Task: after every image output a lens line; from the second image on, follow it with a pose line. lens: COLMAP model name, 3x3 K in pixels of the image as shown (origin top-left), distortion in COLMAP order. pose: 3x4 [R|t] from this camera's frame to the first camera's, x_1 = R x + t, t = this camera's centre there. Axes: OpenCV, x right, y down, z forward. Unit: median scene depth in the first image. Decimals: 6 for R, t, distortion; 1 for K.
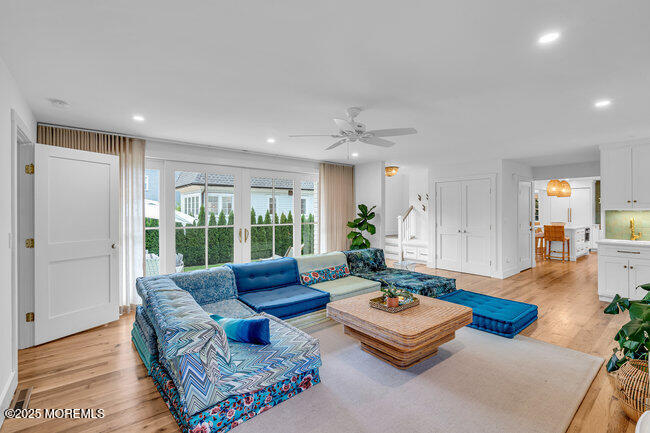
lens RADIAL K [[296.8, 0, 322.7], [0, 296.8, 214.0], [0, 0, 1]] dist [-0.001520, 0.001124]
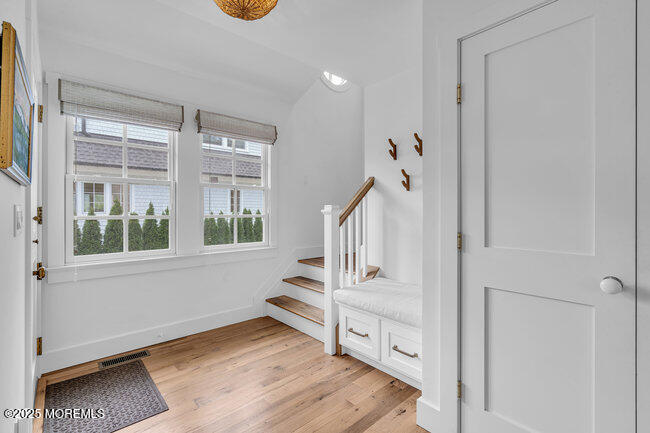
lens RADIAL K [[296.8, 0, 322.7], [0, 296.8, 214.0], [0, 0, 1]] dist [-0.001520, 0.001124]
pose [[0.999037, 0.000786, 0.043872, 0.239270], [-0.000928, 0.999994, 0.003218, 0.013594], [-0.043869, -0.003256, 0.999032, 0.692356]]
